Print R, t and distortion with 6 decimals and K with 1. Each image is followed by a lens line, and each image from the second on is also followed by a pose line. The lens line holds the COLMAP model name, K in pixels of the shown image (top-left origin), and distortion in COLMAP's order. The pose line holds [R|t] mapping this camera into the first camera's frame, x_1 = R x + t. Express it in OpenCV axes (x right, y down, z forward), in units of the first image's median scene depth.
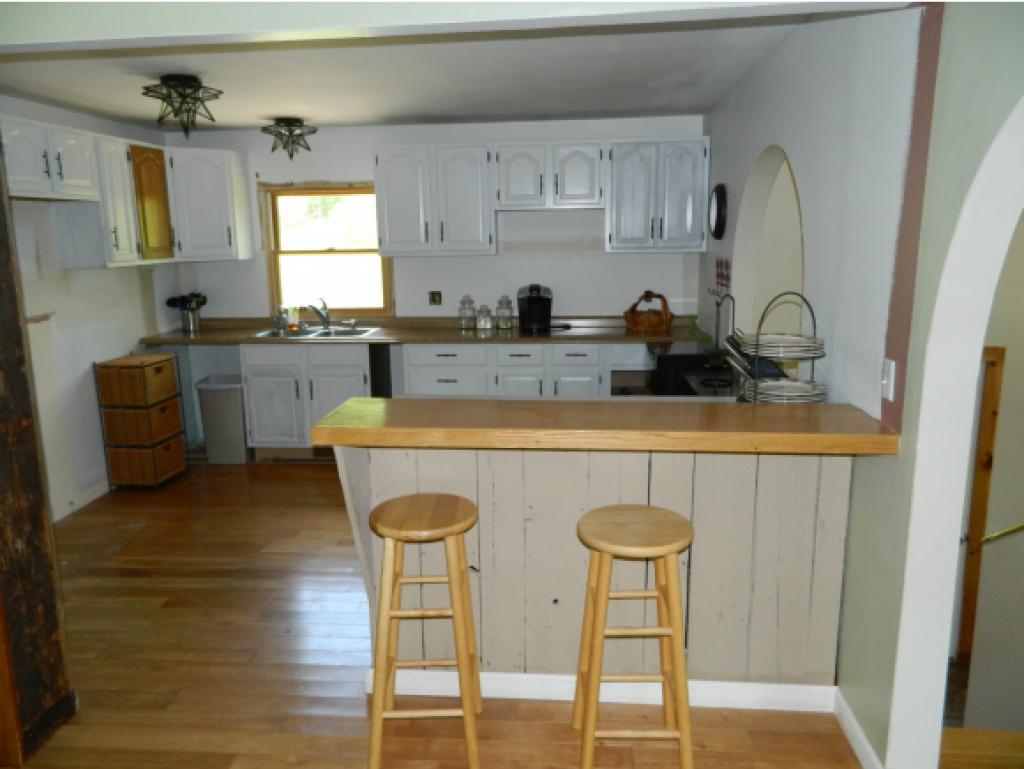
lens RADIAL K [[748.0, 0, 512.0], [0, 748.0, 384.5], [0, 0, 1]] dist [-0.005152, -0.001580]
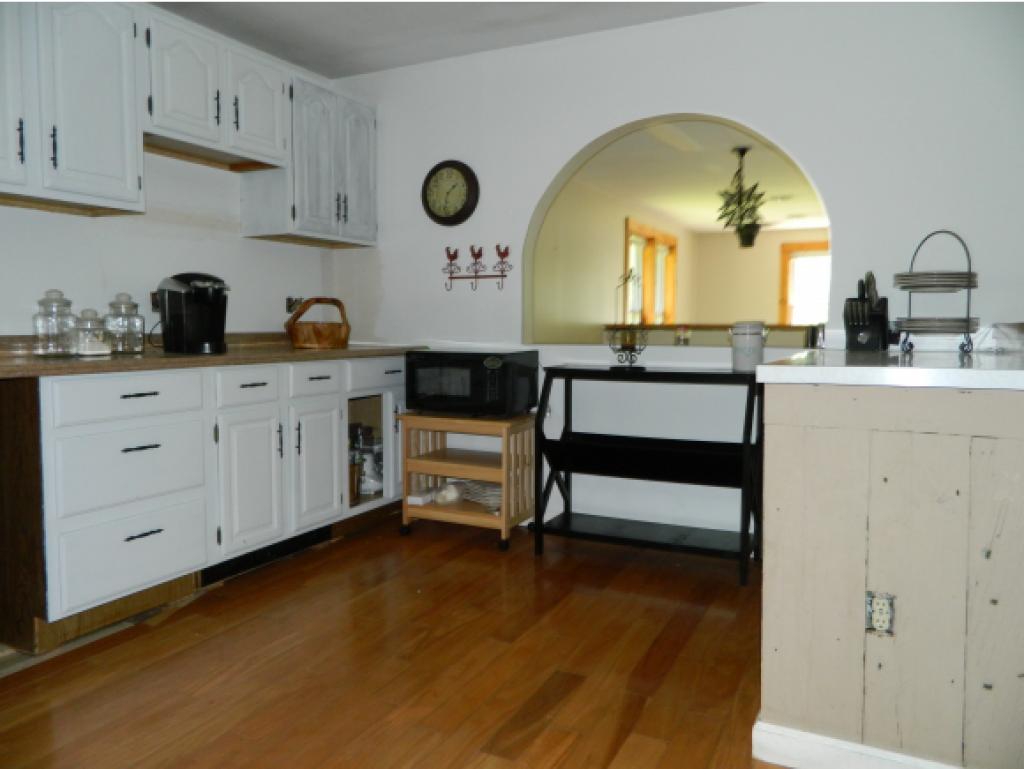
lens RADIAL K [[748.0, 0, 512.0], [0, 748.0, 384.5], [0, 0, 1]] dist [-0.005152, -0.001580]
pose [[0.378032, -0.057827, 0.923985, -0.490457], [0.171515, 0.985145, -0.008518, -0.000416], [-0.909766, 0.161697, 0.382334, 0.652919]]
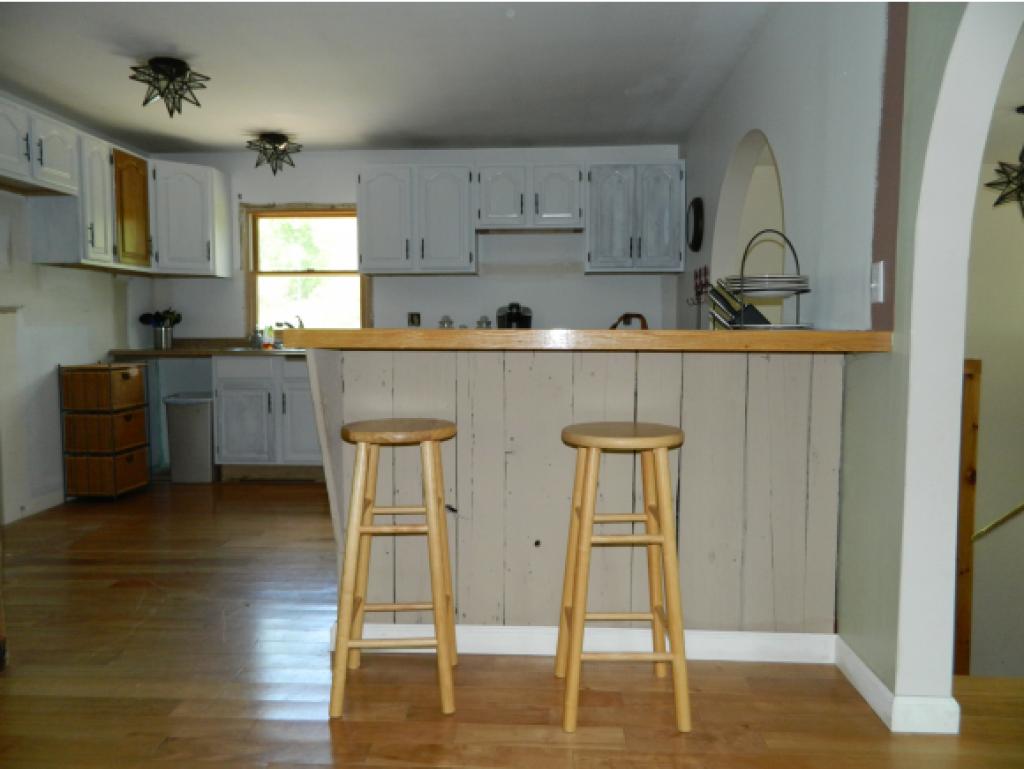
lens RADIAL K [[748.0, 0, 512.0], [0, 748.0, 384.5], [0, 0, 1]] dist [-0.005152, -0.001580]
pose [[0.999431, 0.013041, 0.031106, -0.002769], [-0.009140, 0.992436, -0.122423, 0.111767], [-0.032467, 0.122069, 0.991990, 0.024487]]
